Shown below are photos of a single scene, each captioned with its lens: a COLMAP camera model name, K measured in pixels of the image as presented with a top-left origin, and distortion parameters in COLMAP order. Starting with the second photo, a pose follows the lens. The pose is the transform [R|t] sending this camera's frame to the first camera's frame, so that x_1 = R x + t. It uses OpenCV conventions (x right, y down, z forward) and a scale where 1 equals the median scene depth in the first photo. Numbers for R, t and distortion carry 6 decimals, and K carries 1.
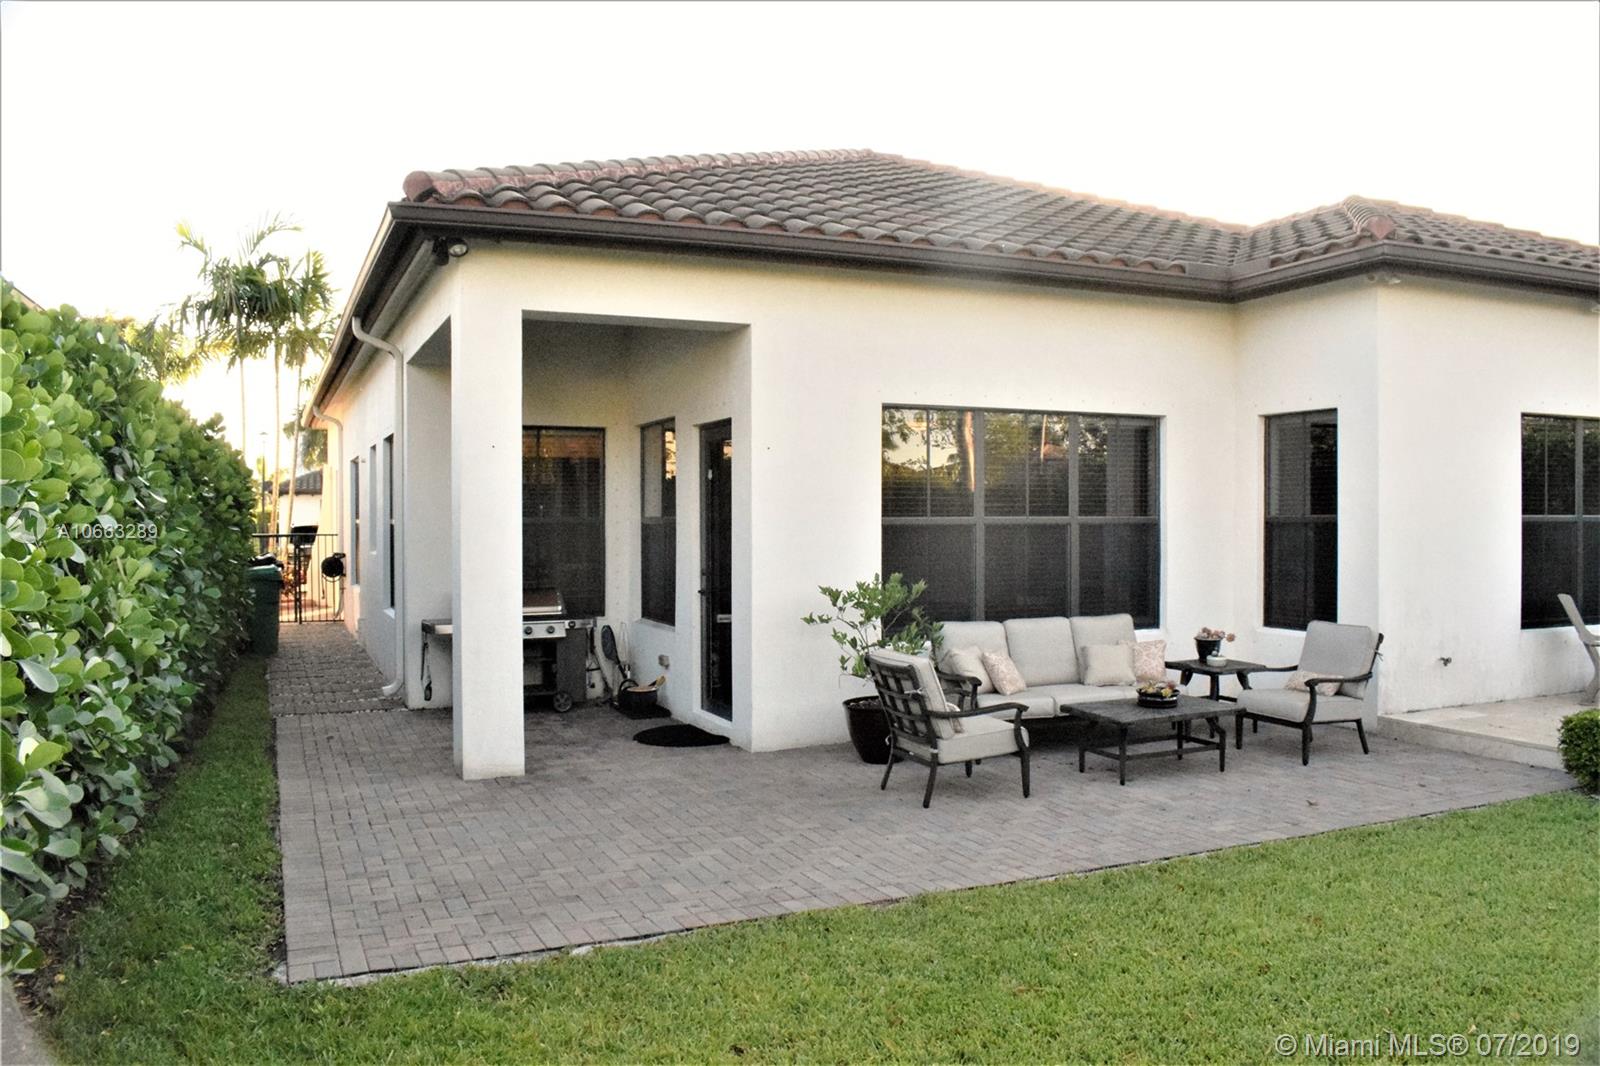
lens RADIAL K [[1251.3, 0, 806.1], [0, 1251.3, 528.6], [0, 0, 1]] dist [-0.097802, 0.018912]
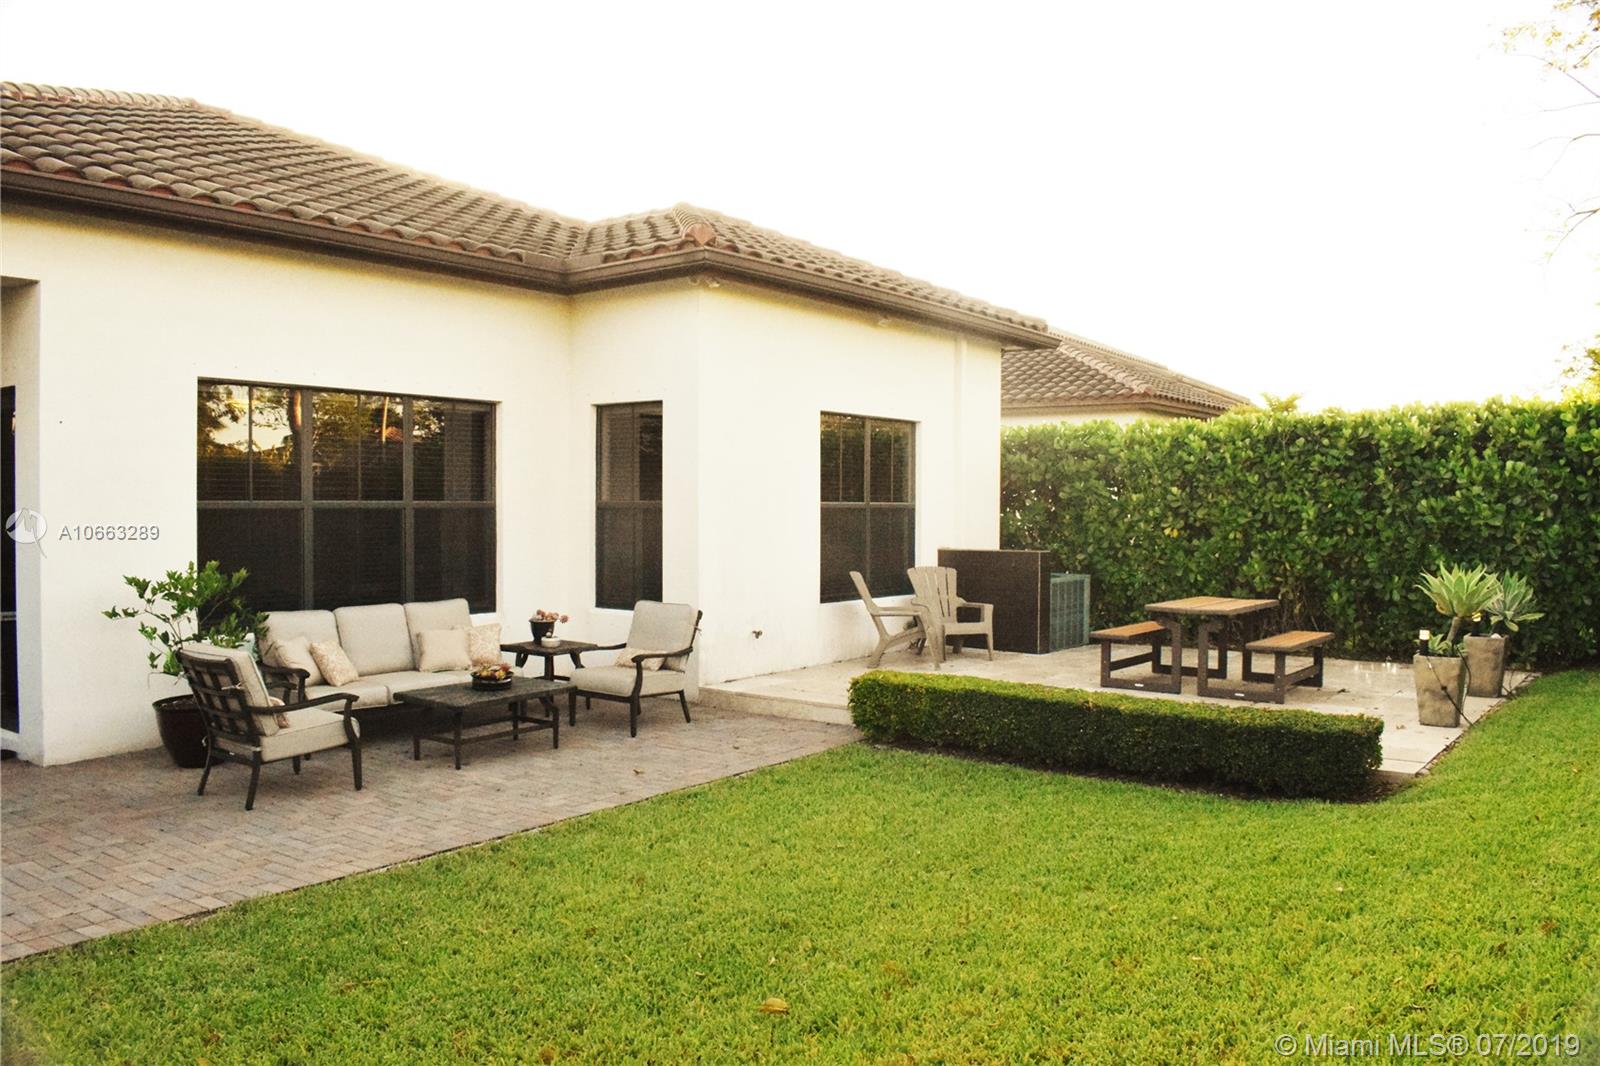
lens RADIAL K [[1251.3, 0, 806.1], [0, 1251.3, 528.6], [0, 0, 1]] dist [-0.097802, 0.018912]
pose [[0.869805, -0.004305, 0.493376, 0.006934], [-0.001452, 0.999935, 0.011286, 0.000807], [-0.493393, -0.010533, 0.869743, -0.005411]]
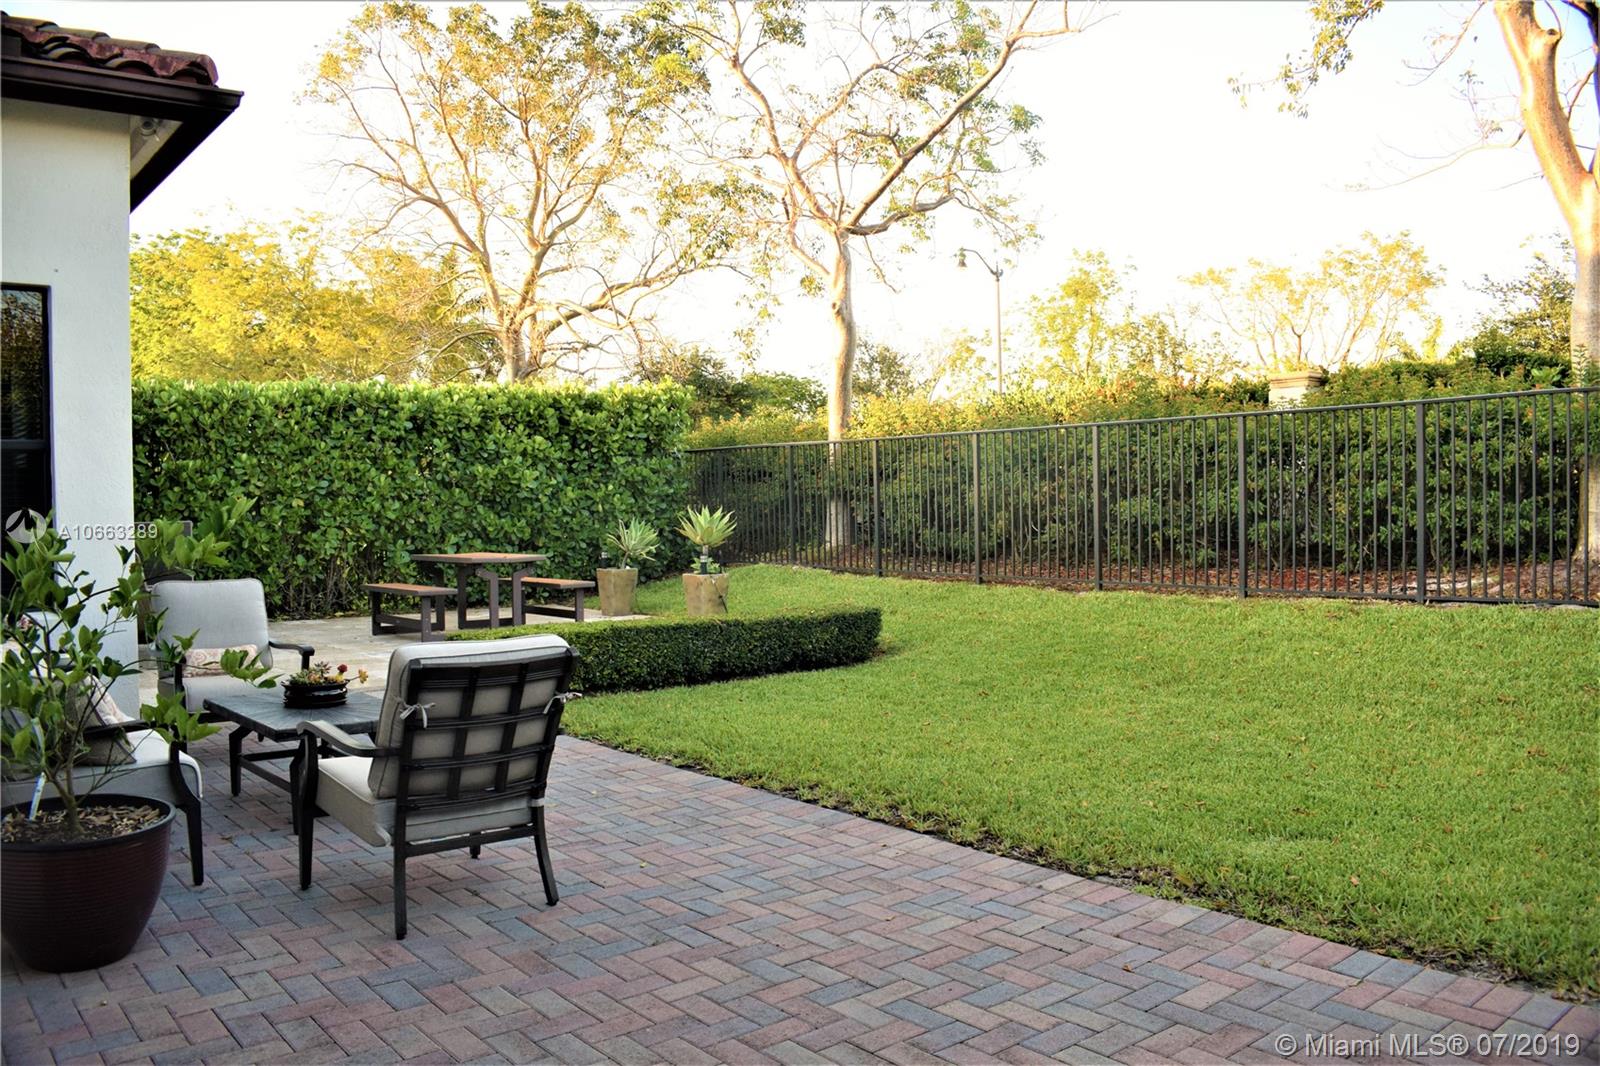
lens RADIAL K [[1251.3, 0, 806.1], [0, 1251.3, 528.6], [0, 0, 1]] dist [-0.097802, 0.018912]
pose [[-0.272011, -0.013514, 0.962199, -0.332308], [0.022307, 0.999544, 0.020345, 0.033993], [-0.962035, 0.026998, -0.271586, 0.741728]]
